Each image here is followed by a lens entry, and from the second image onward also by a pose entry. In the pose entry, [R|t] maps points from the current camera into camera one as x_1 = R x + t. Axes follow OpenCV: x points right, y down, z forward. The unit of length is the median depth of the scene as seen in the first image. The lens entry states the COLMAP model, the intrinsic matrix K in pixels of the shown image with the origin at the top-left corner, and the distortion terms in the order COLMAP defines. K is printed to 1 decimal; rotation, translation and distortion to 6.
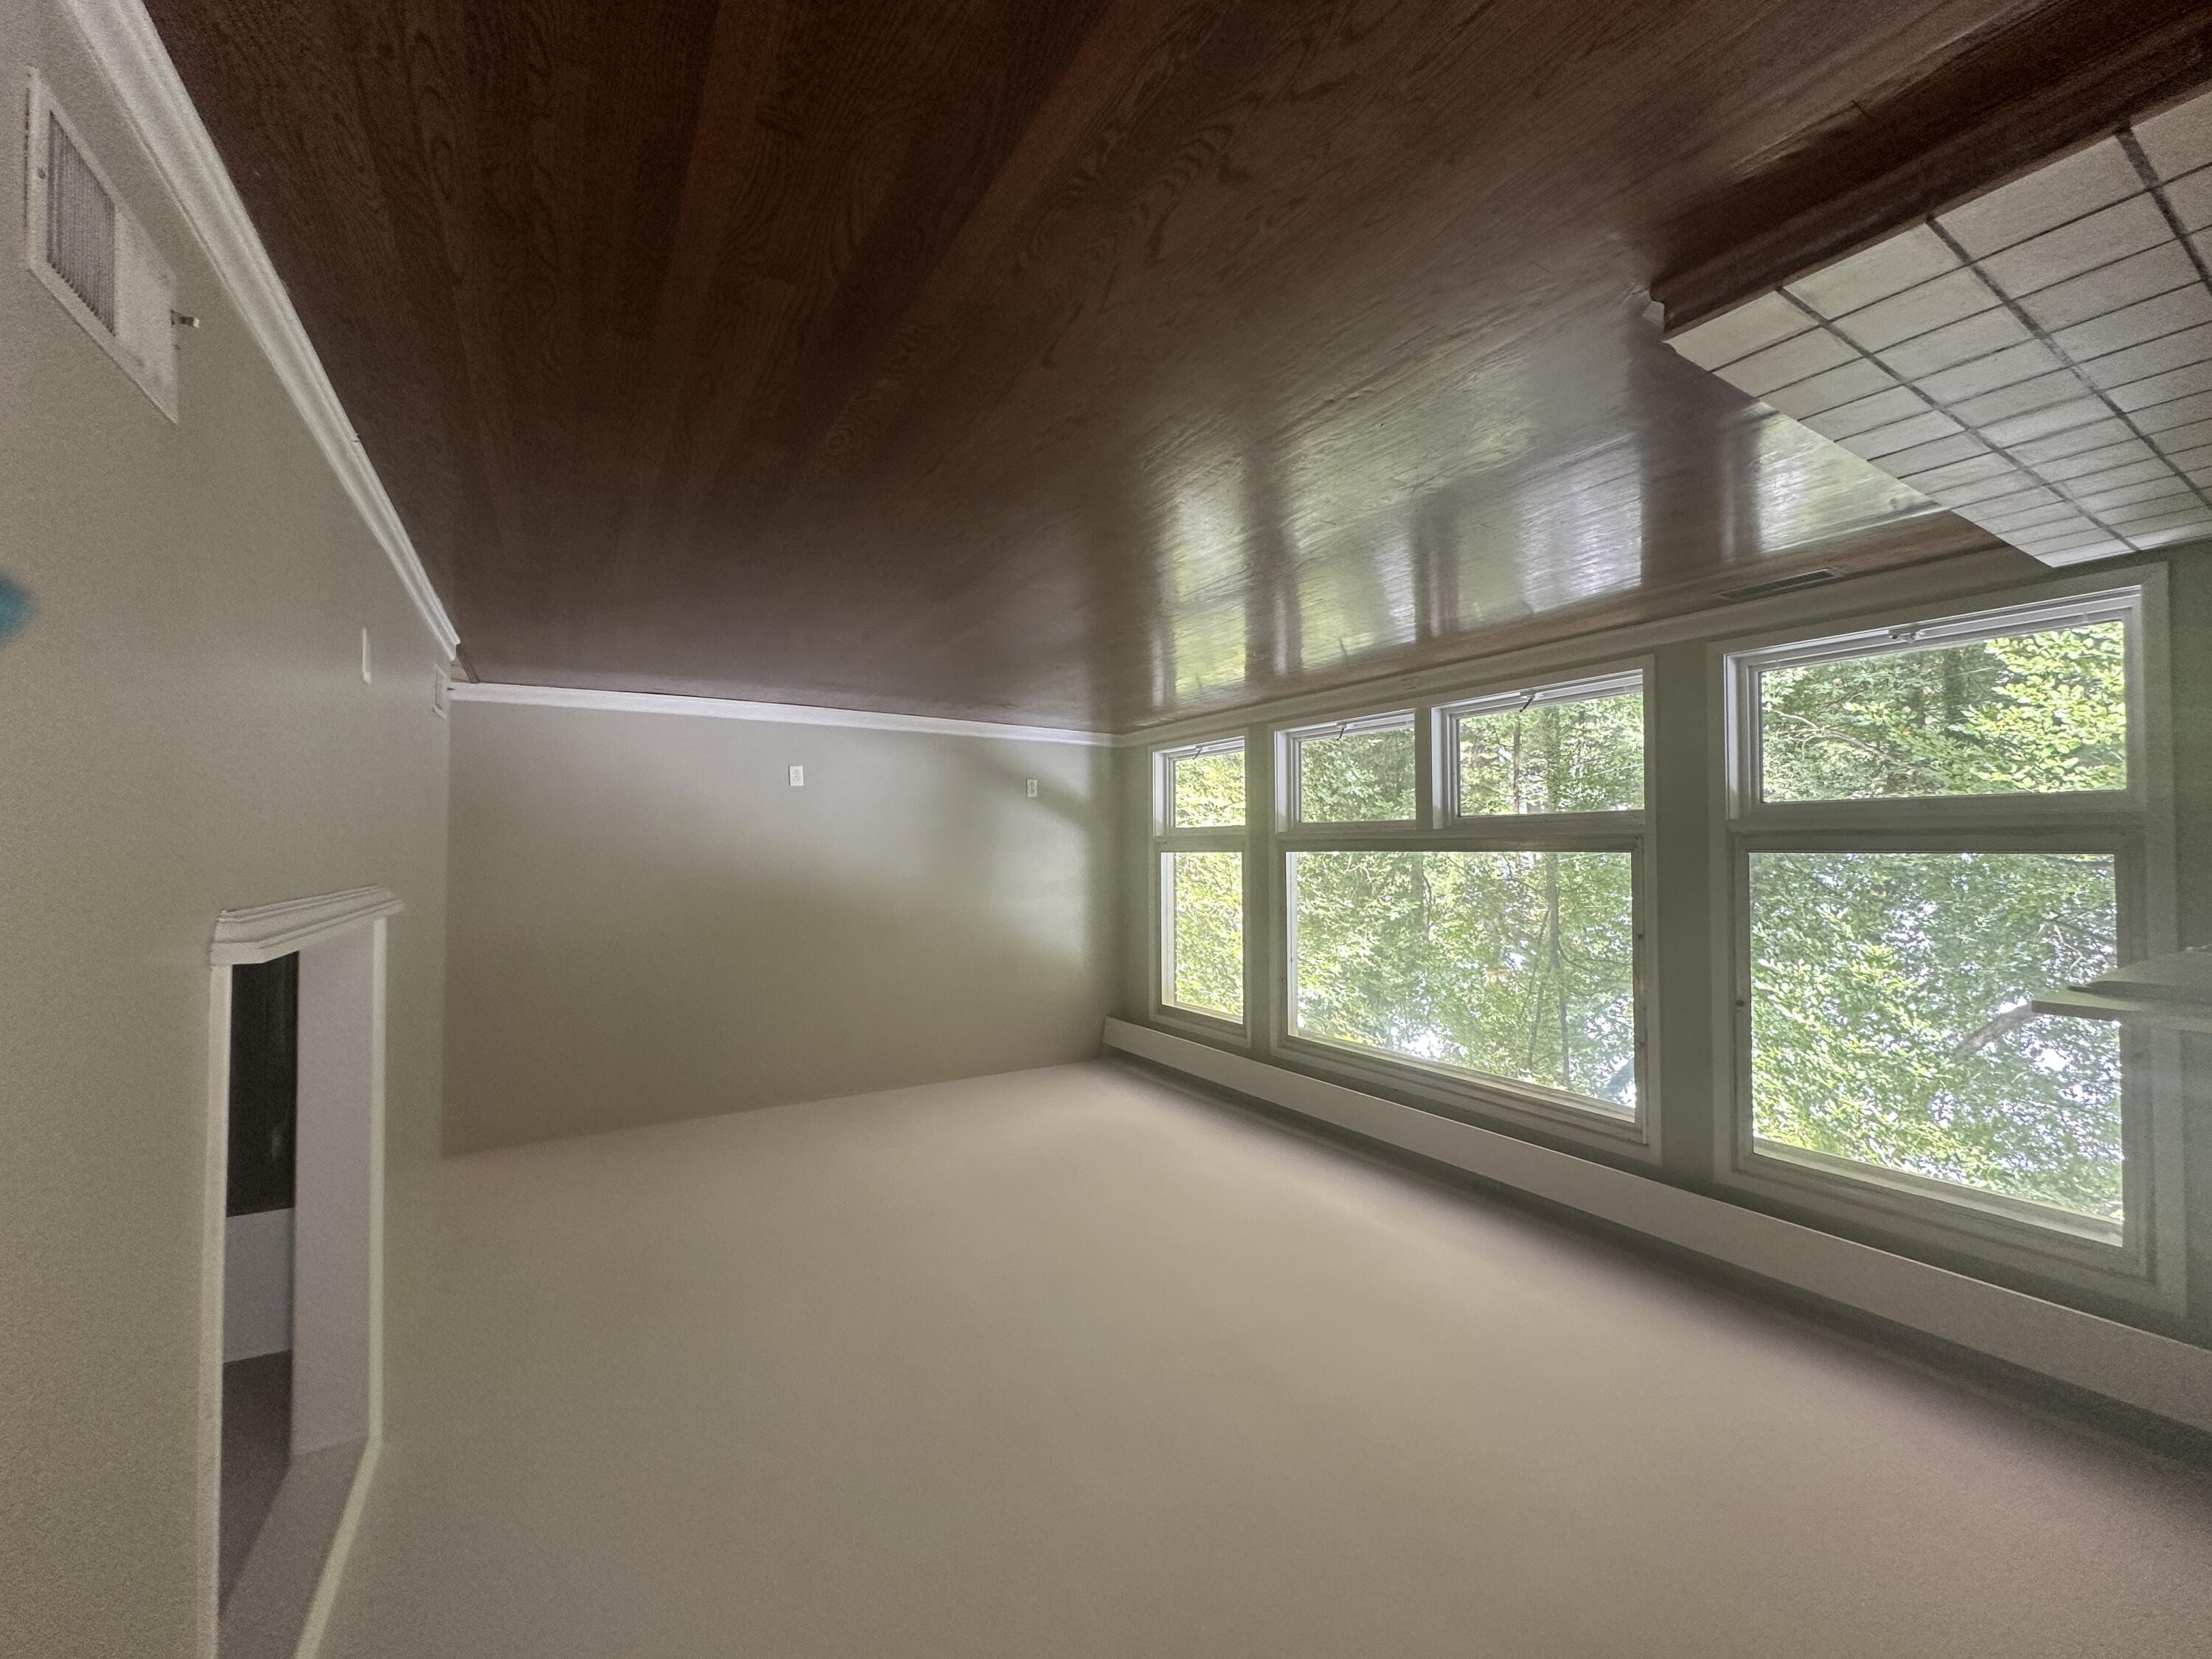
lens RADIAL K [[882.3, 0, 1087.5], [0, 882.3, 830.7], [0, 0, 1]] dist [-0.000145, 0.000027]
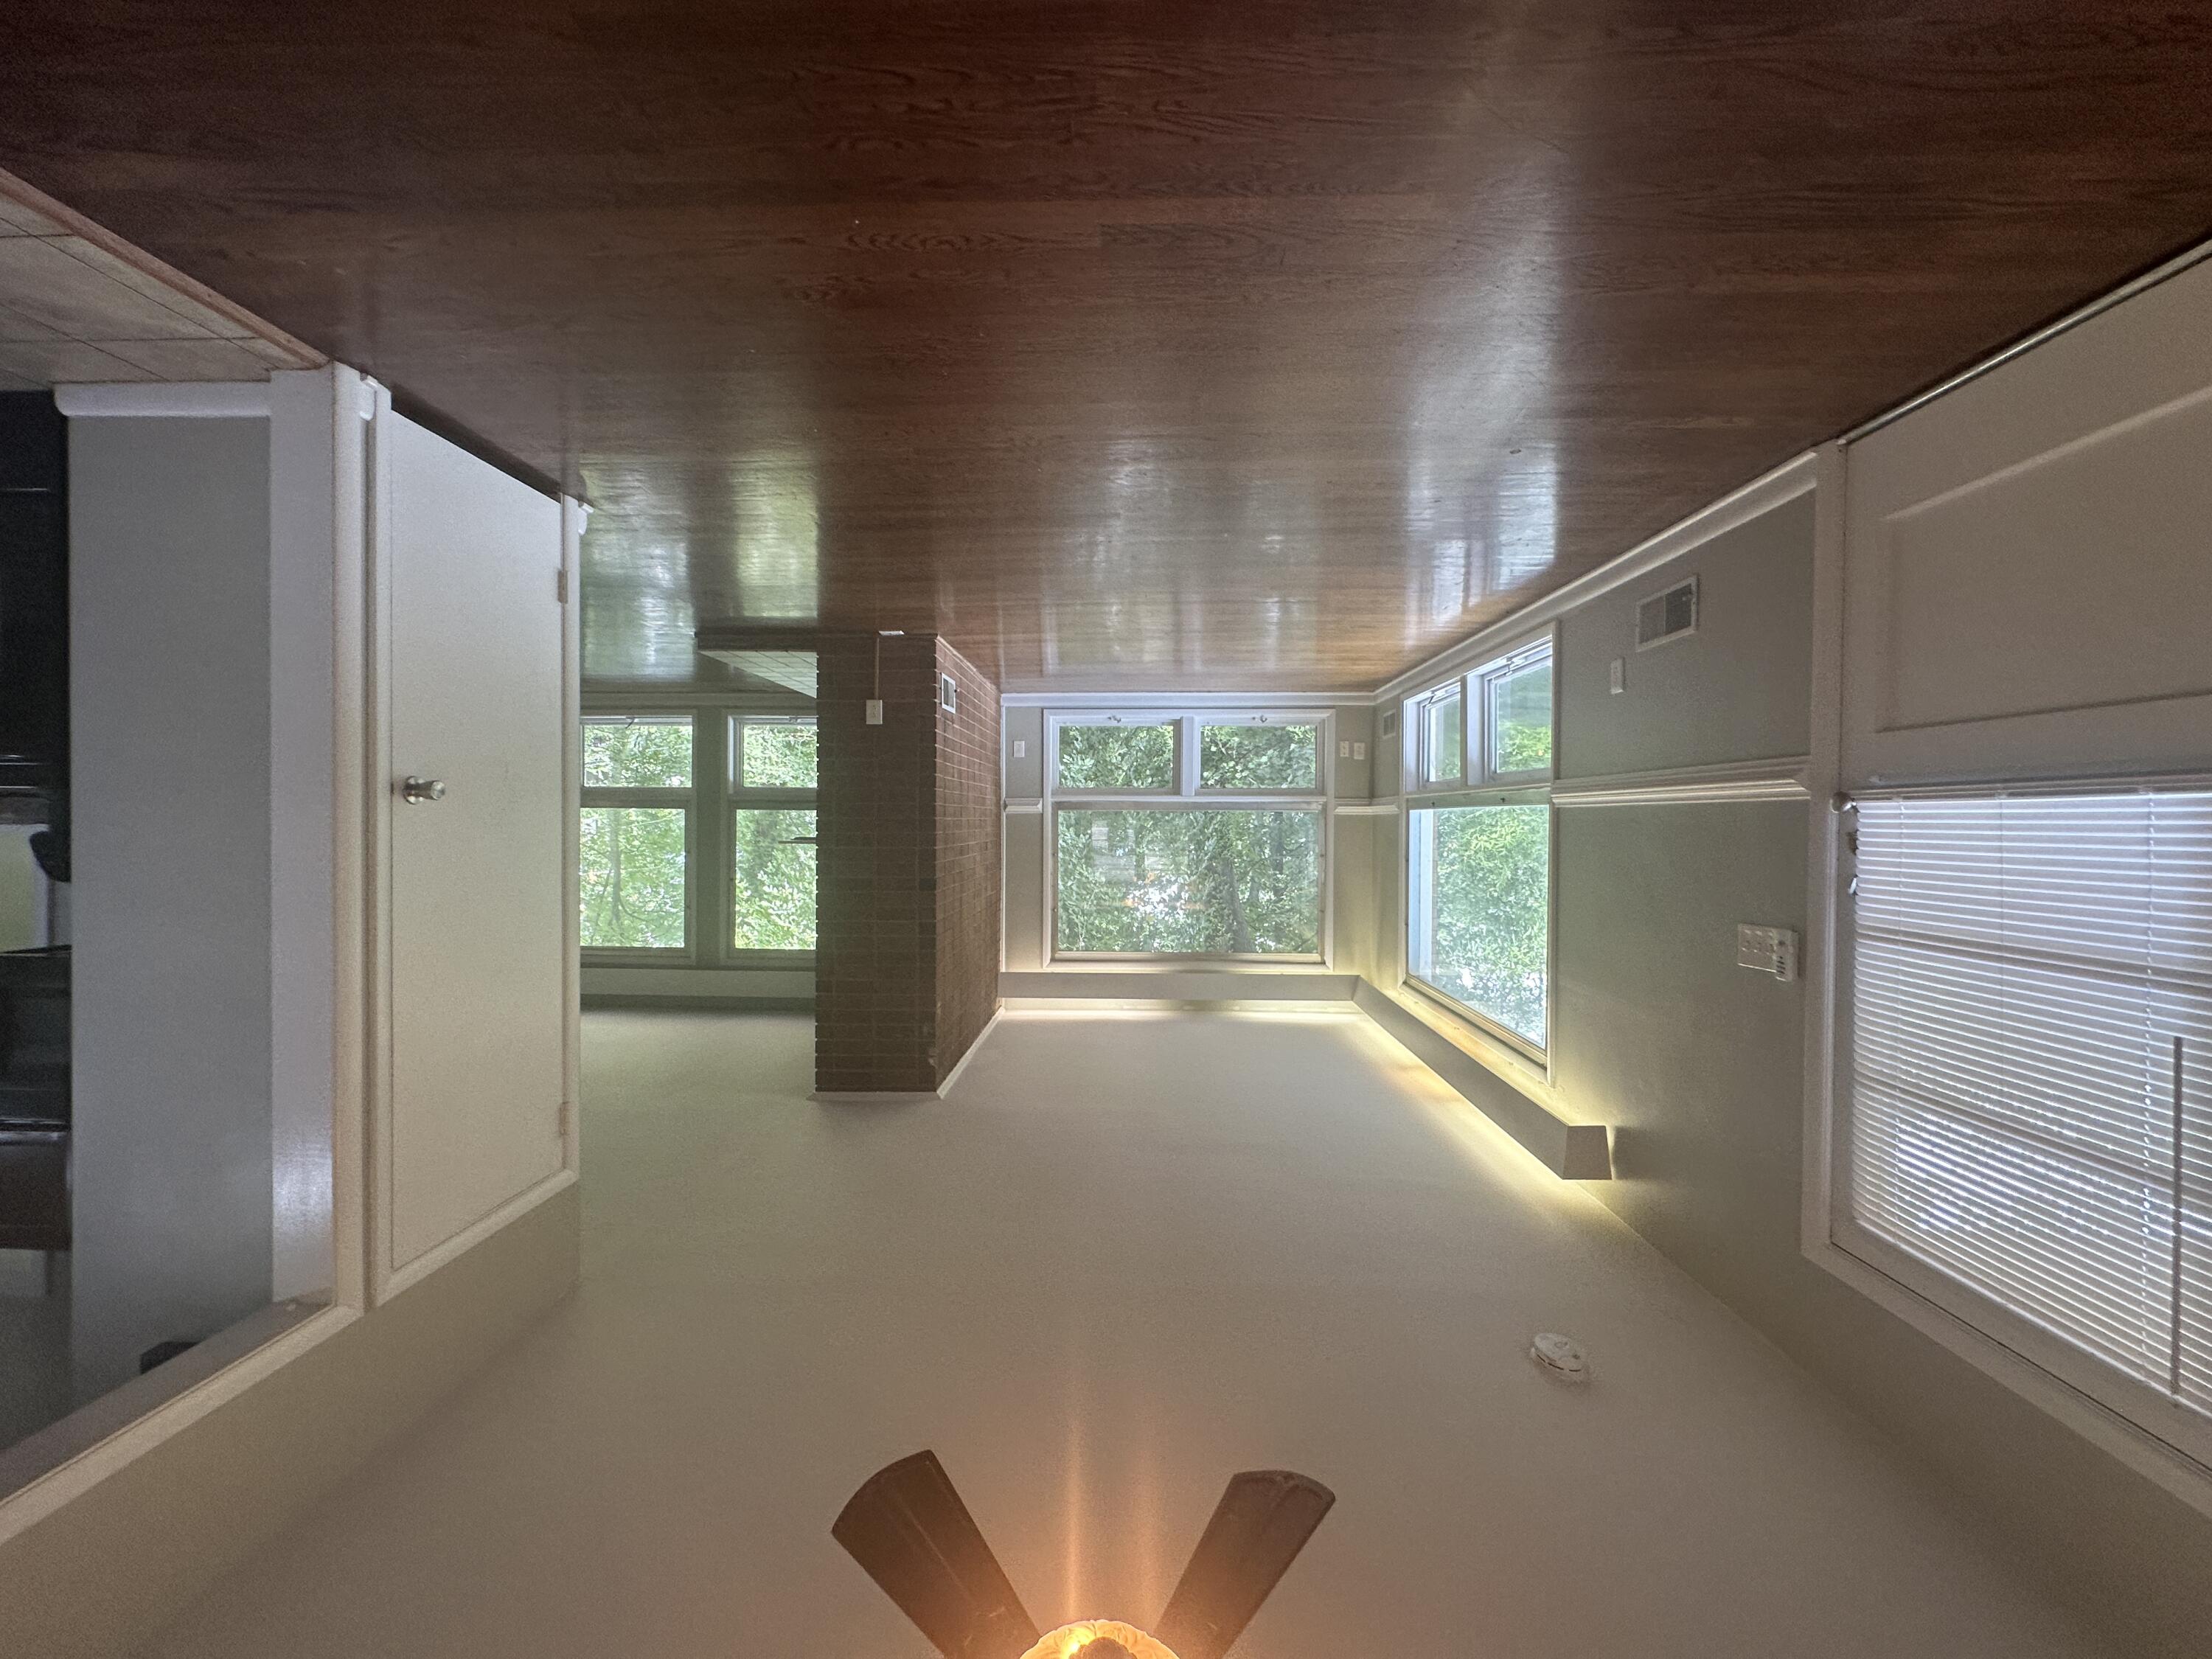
lens RADIAL K [[882.3, 0, 1090.0], [0, 882.3, 824.7], [0, 0, 1]] dist [-0.000145, 0.000027]
pose [[0.550503, 0.002671, 0.834829, -0.457397], [-0.024988, 0.999600, 0.013279, 0.009868], [-0.834459, -0.028171, 0.550349, -0.725463]]
